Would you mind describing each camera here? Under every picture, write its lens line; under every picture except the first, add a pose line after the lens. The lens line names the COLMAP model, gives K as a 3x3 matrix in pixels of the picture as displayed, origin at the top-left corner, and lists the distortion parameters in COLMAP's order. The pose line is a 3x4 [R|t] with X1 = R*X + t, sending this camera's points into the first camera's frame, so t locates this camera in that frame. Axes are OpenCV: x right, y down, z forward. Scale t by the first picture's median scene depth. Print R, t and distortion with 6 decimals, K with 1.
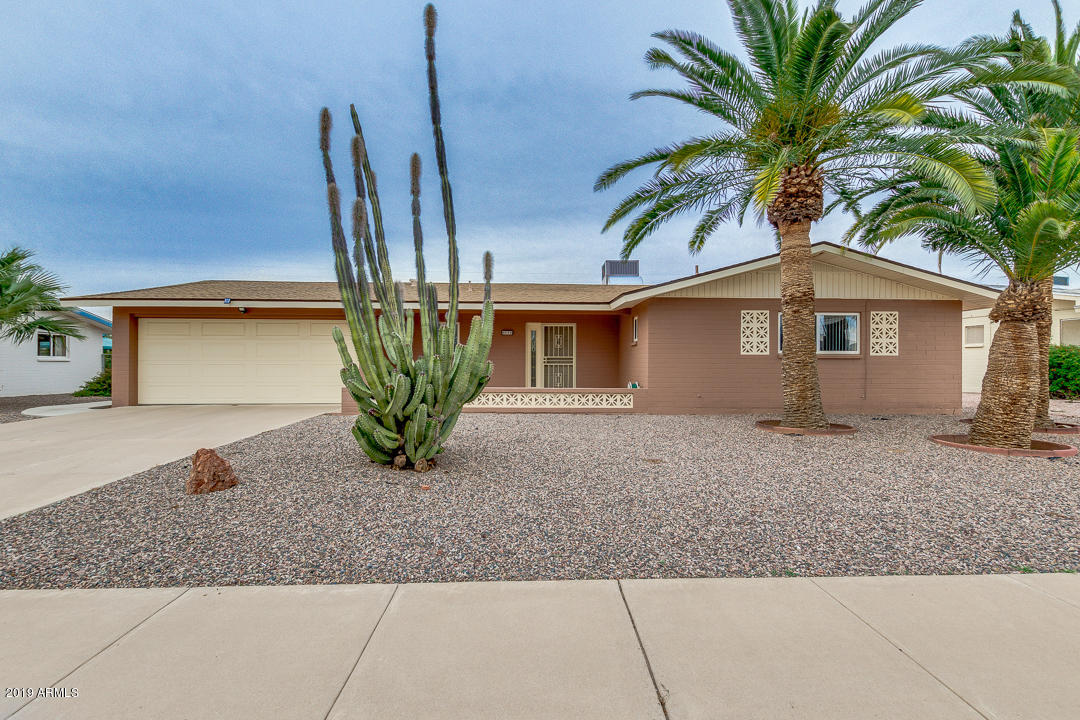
lens RADIAL K [[493.8, 0, 543.1], [0, 493.8, 365.2], [0, 0, 1]] dist [0.001838, 0.000899]
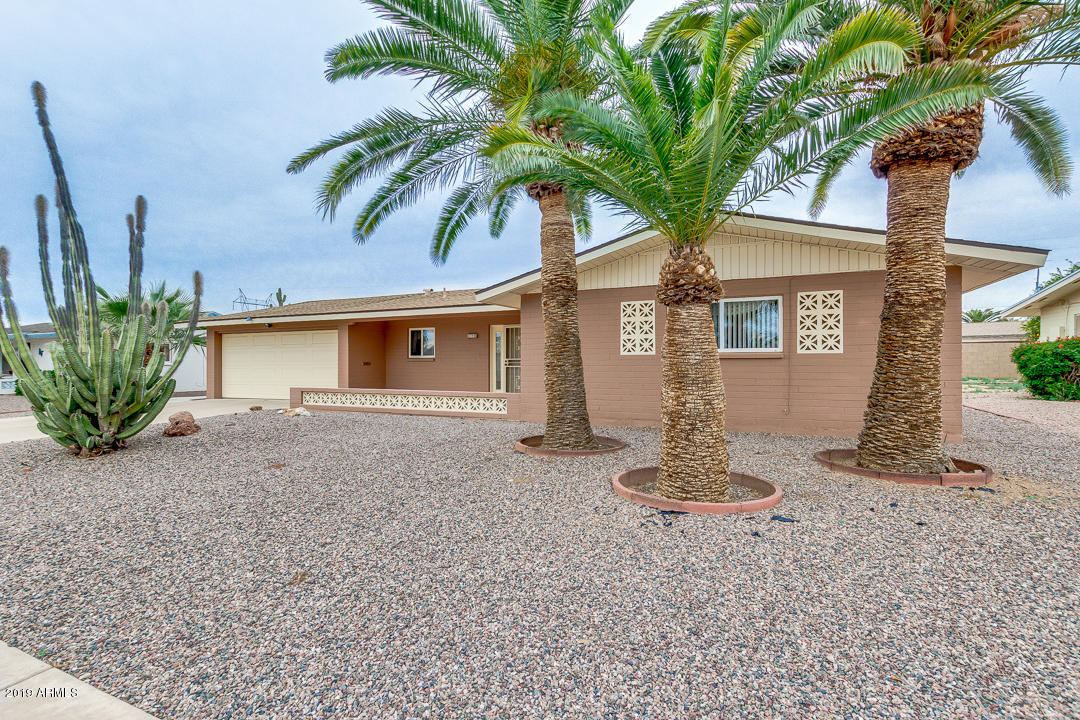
lens RADIAL K [[493.8, 0, 543.1], [0, 493.8, 365.2], [0, 0, 1]] dist [0.001838, 0.000899]
pose [[0.900966, -0.005817, -0.433852, 0.640035], [0.005687, 0.999983, -0.001596, -0.003716], [0.433853, -0.001029, 0.900983, 0.188244]]
